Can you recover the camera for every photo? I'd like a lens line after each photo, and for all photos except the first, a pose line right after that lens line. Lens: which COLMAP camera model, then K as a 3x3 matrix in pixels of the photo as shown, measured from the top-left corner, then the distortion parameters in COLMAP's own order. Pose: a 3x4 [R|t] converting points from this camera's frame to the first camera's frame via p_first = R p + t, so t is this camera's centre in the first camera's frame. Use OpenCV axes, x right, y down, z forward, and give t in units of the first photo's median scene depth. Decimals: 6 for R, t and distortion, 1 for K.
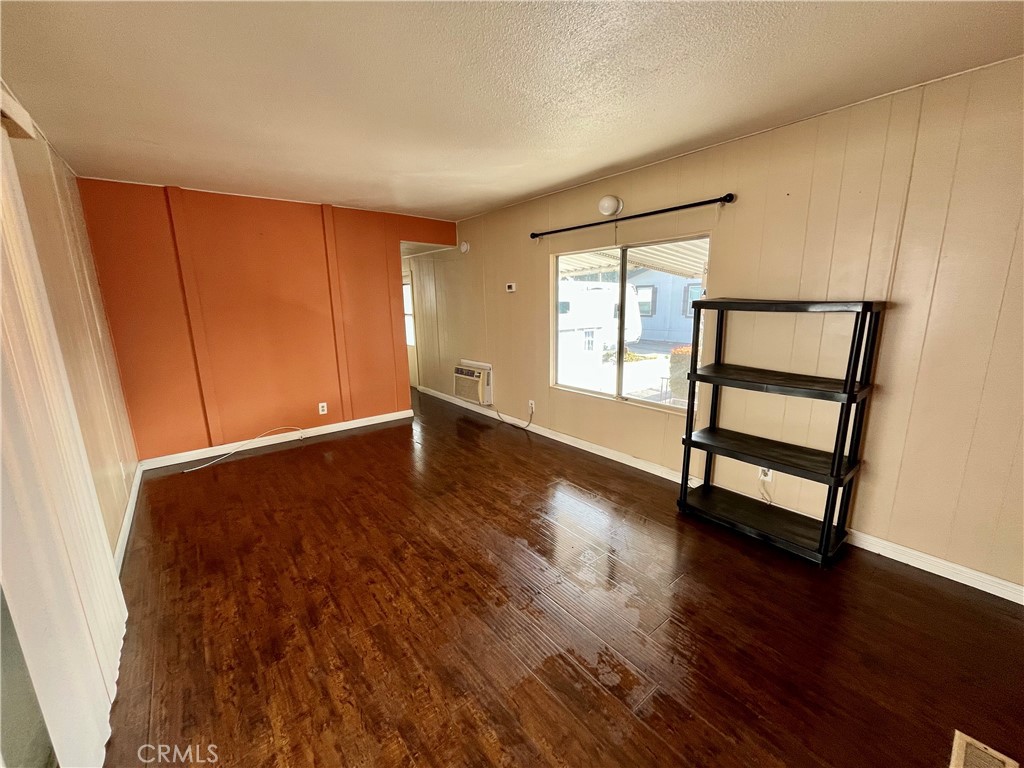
lens RADIAL K [[407.8, 0, 511.7], [0, 407.8, 386.5], [0, 0, 1]] dist [0.000255, -0.000061]
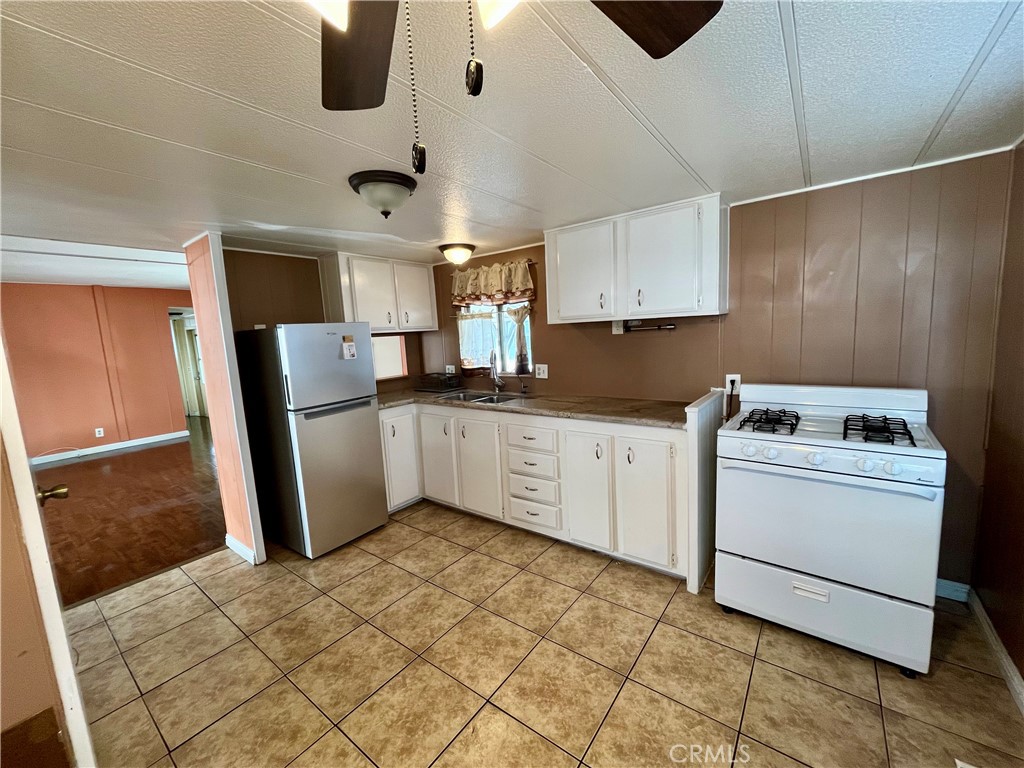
lens RADIAL K [[407.8, 0, 511.7], [0, 407.8, 383.7], [0, 0, 1]] dist [0.000255, -0.000061]
pose [[0.968610, -0.065486, 0.239803, 0.605305], [0.087171, 0.992899, -0.080955, 0.136698], [-0.232799, 0.099317, 0.967440, -0.704826]]
